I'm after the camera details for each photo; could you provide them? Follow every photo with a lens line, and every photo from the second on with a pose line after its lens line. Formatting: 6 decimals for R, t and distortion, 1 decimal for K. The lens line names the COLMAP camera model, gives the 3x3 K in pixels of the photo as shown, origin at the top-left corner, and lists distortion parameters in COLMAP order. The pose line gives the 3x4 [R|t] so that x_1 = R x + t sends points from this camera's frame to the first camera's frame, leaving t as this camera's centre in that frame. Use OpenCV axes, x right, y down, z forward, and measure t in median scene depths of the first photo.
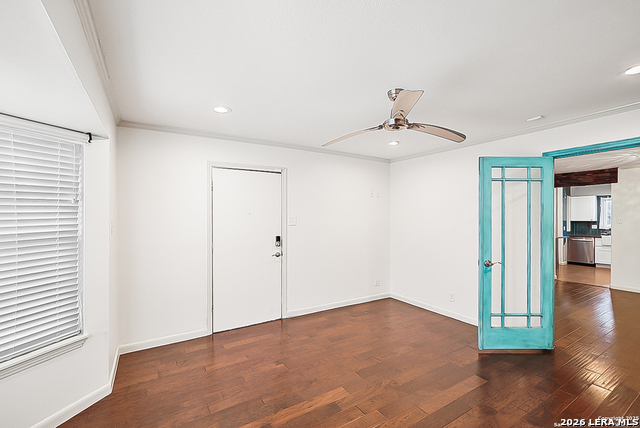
lens RADIAL K [[276.1, 0, 320.0], [0, 276.1, 214.0], [0, 0, 1]] dist [0.000019, 0.000025]
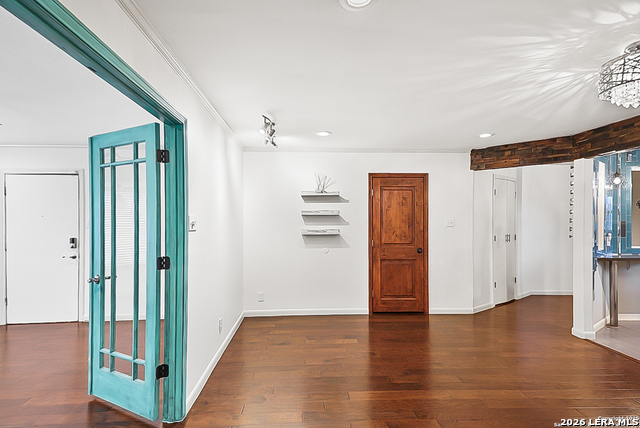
lens RADIAL K [[311.5, 0, 320.0], [0, 311.5, 214.0], [0, 0, 1]] dist [0.036483, 0.000248]
pose [[0.883001, -0.014774, -0.469139, 1.339098], [0.014371, 0.999887, -0.004441, 0.013213], [0.469152, -0.002821, 0.883113, 0.458809]]
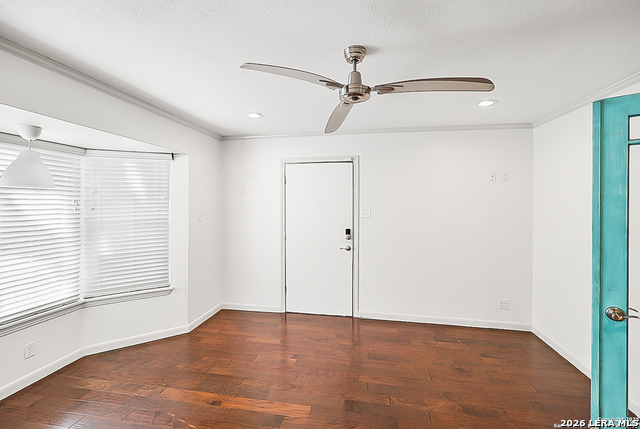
lens RADIAL K [[283.3, 0, 318.9], [0, 283.3, 200.0], [0, 0, 1]] dist [0.000018, 0.000025]
pose [[0.747457, -0.001064, -0.664309, 0.477210], [0.005088, 0.999979, 0.004123, -0.026212], [0.664291, -0.006462, 0.747447, 0.234110]]
